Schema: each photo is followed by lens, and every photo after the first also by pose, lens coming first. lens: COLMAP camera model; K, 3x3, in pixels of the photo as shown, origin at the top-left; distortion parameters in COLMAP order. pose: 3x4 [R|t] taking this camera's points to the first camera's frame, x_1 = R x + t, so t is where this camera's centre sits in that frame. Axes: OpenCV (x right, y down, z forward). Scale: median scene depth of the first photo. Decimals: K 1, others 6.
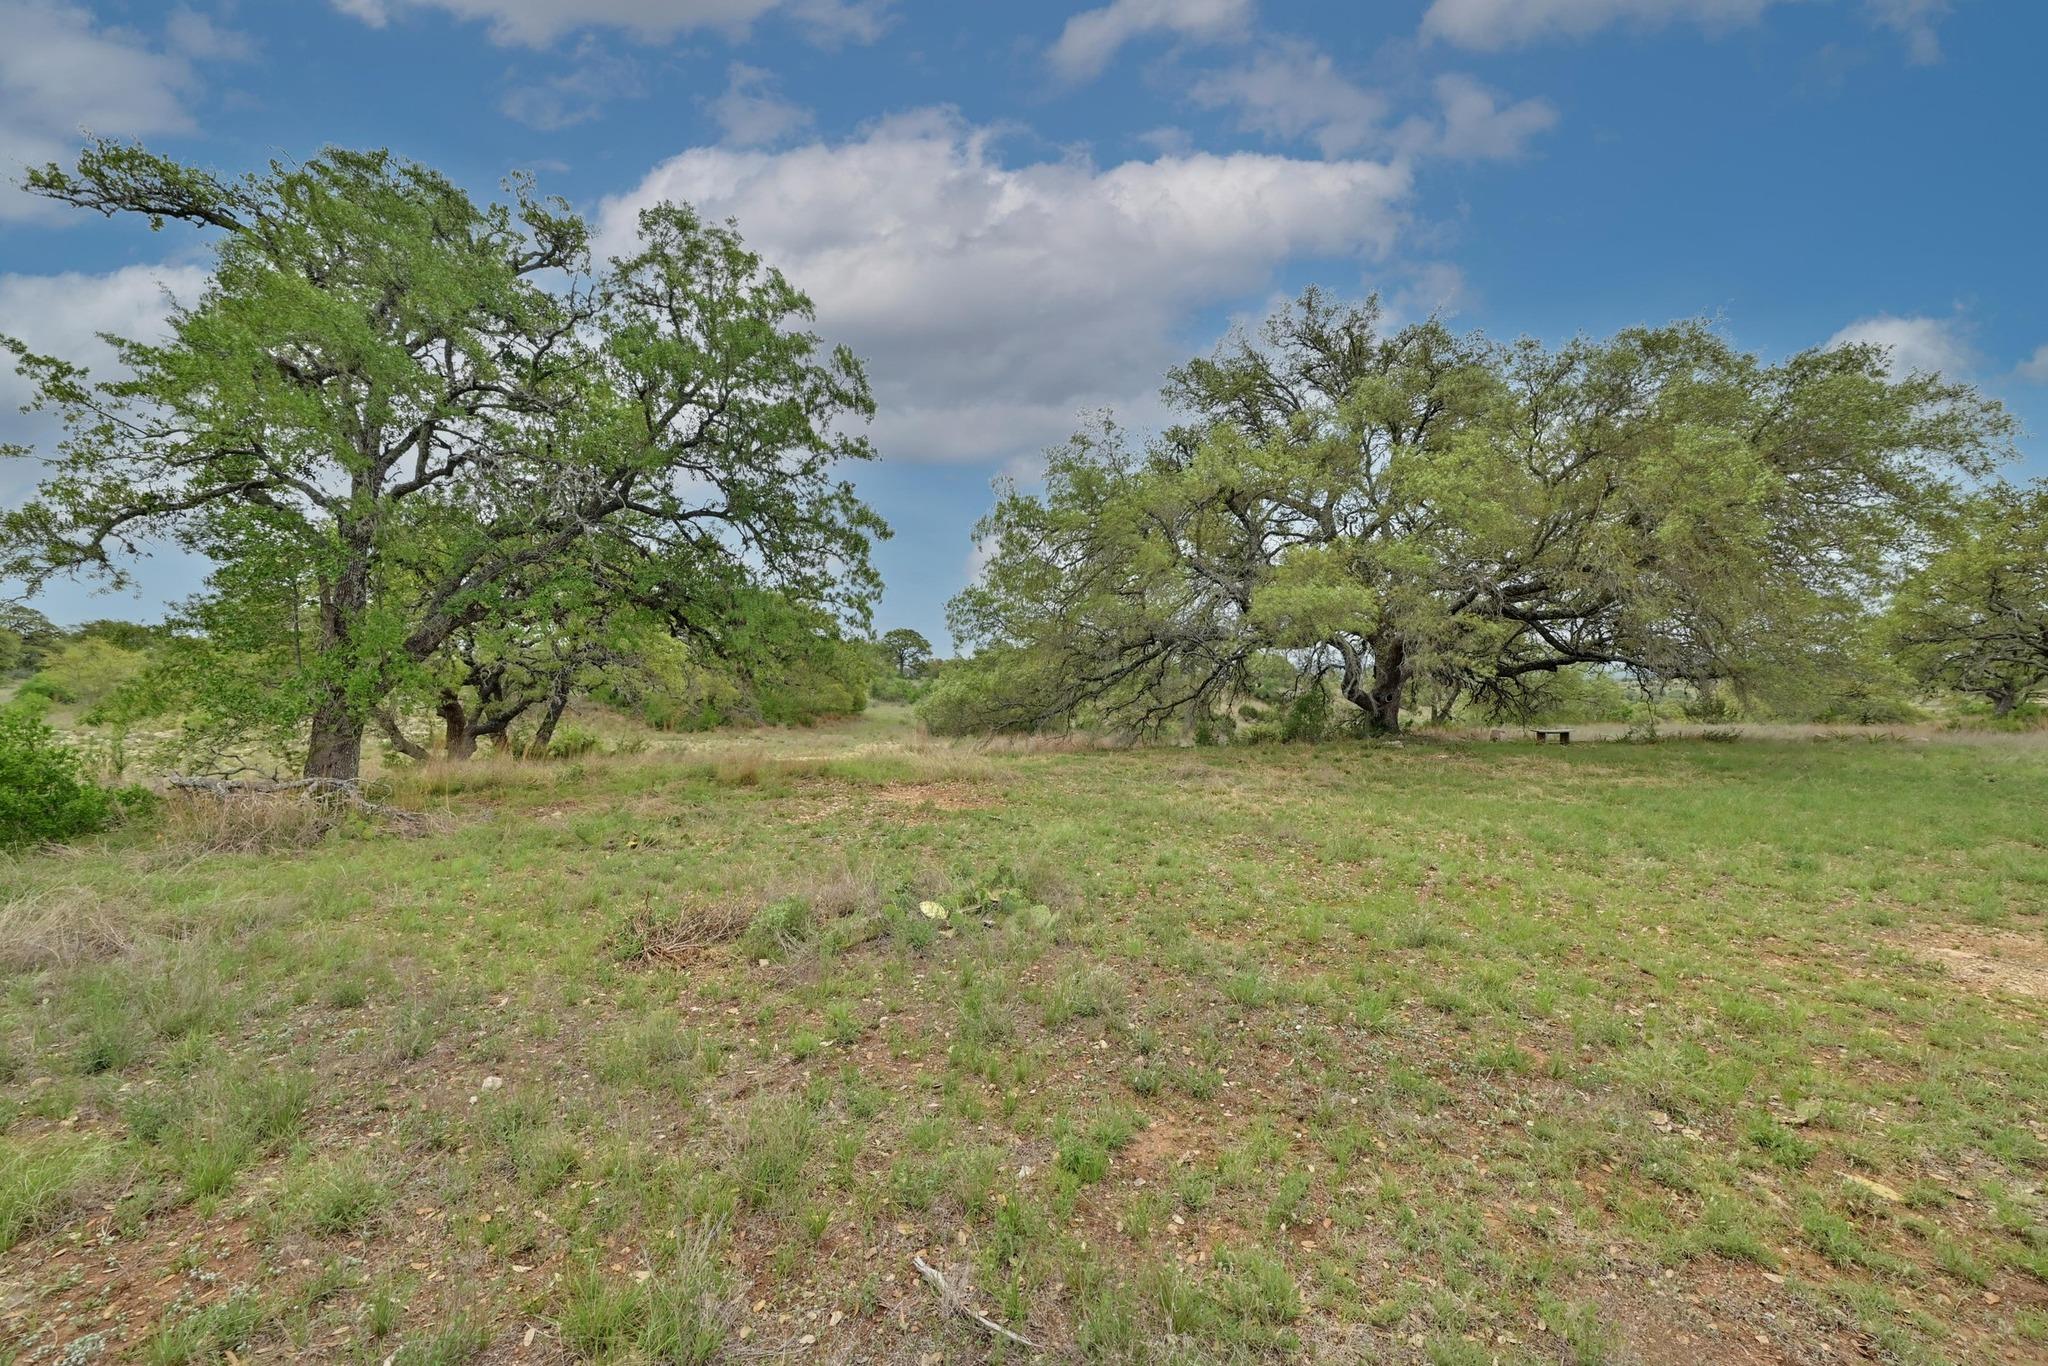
lens RADIAL K [[822.4, 0, 1026.0], [0, 822.4, 676.4], [0, 0, 1]] dist [-0.000567, 0.000334]
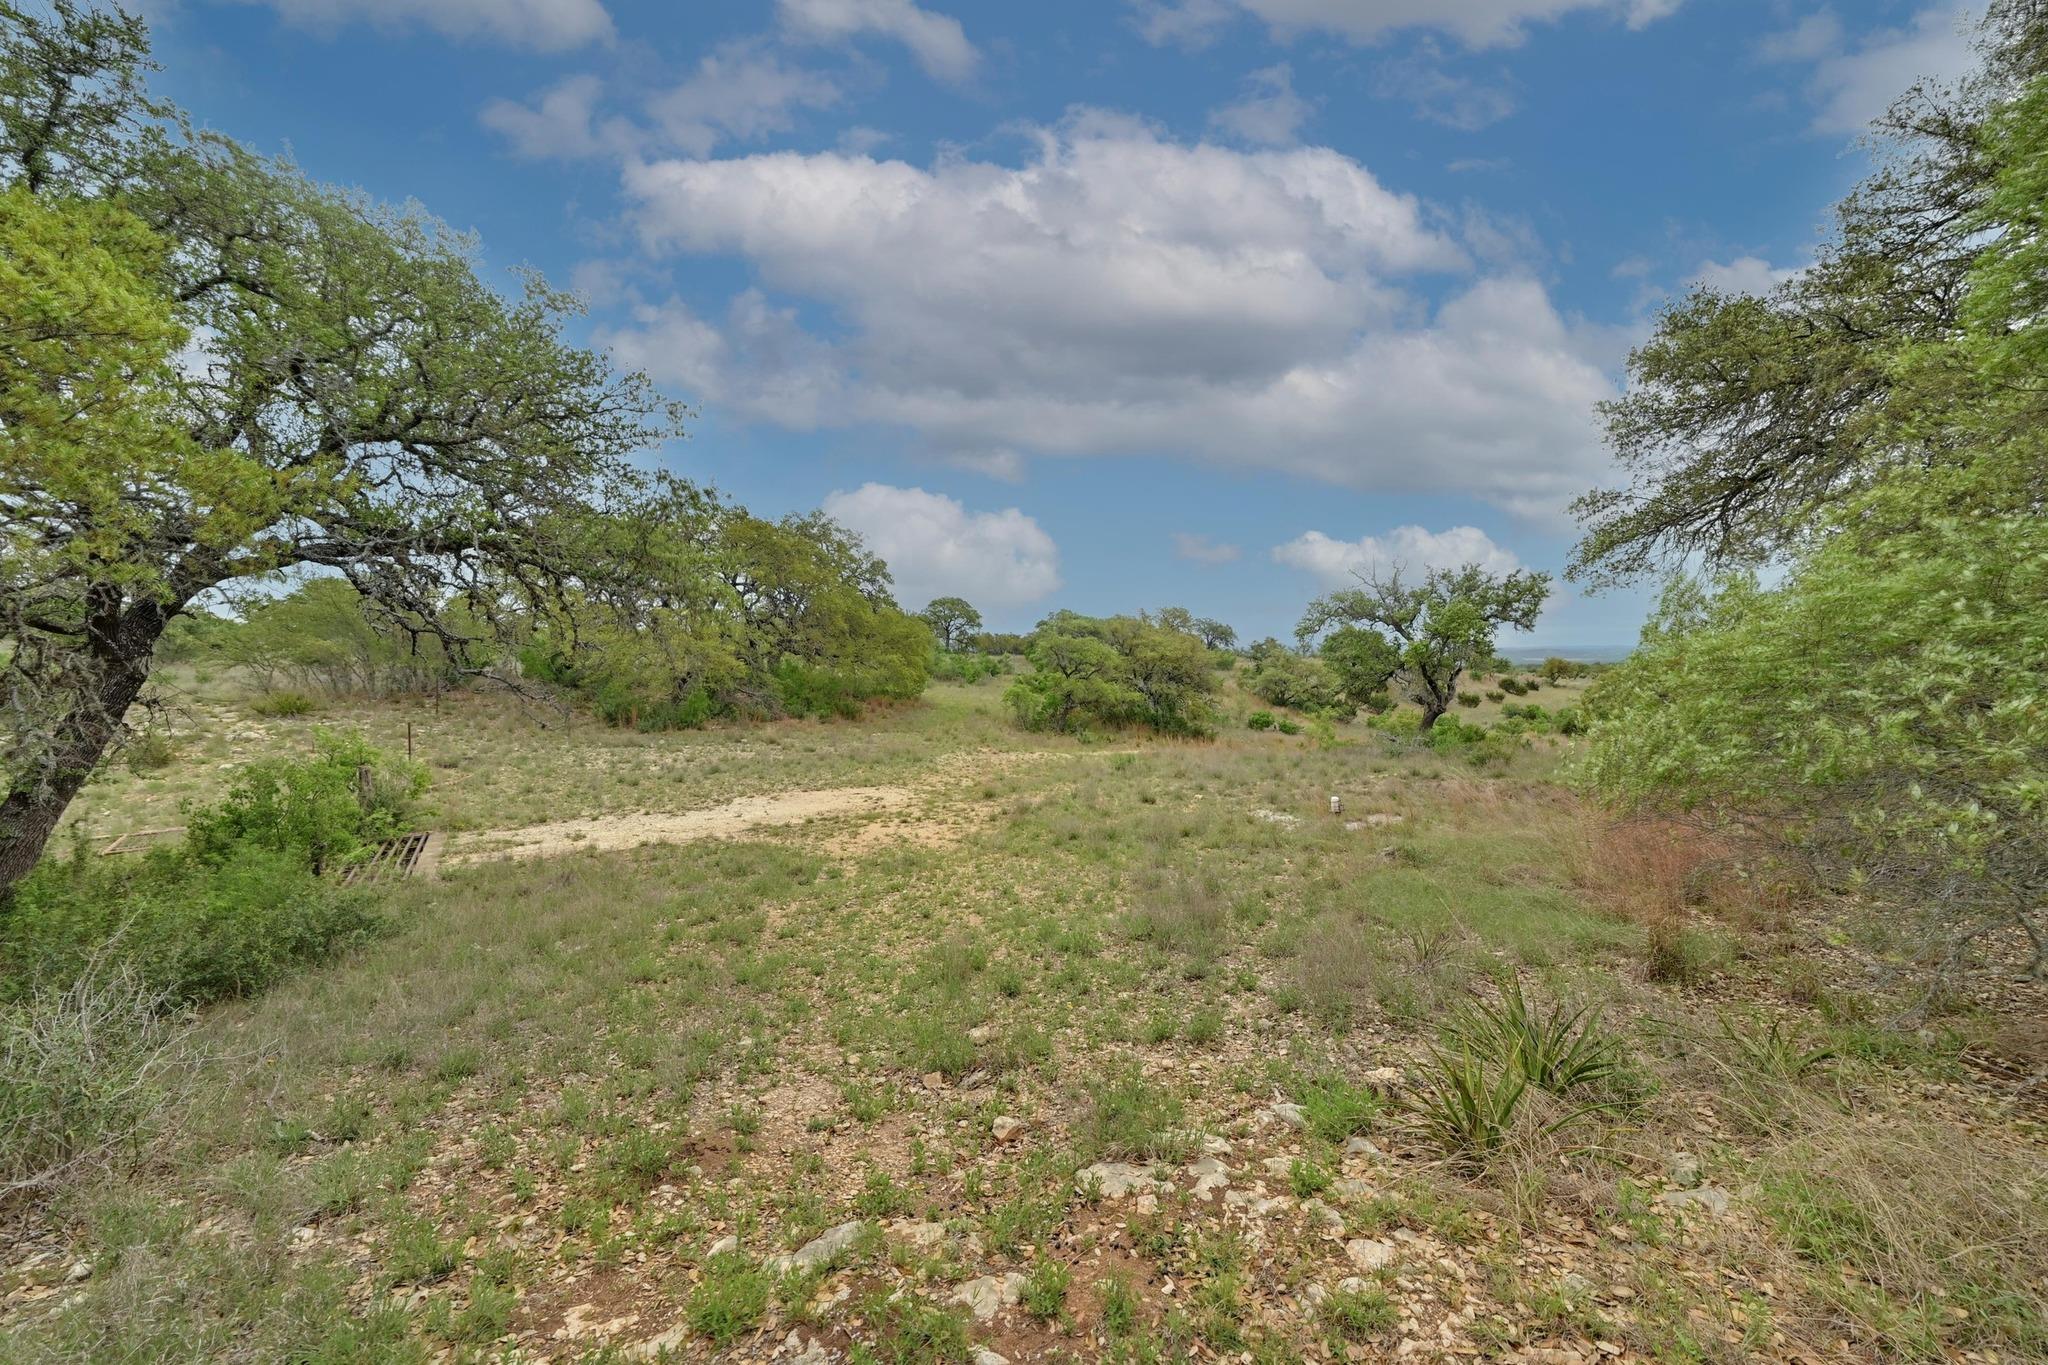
lens RADIAL K [[822.4, 0, 1020.9], [0, 822.4, 676.0], [0, 0, 1]] dist [-0.000567, 0.000334]
pose [[0.999076, 0.009234, -0.041982, -0.080275], [-0.008166, 0.999641, 0.025528, 0.006865], [0.042202, -0.025161, 0.998792, 0.274861]]
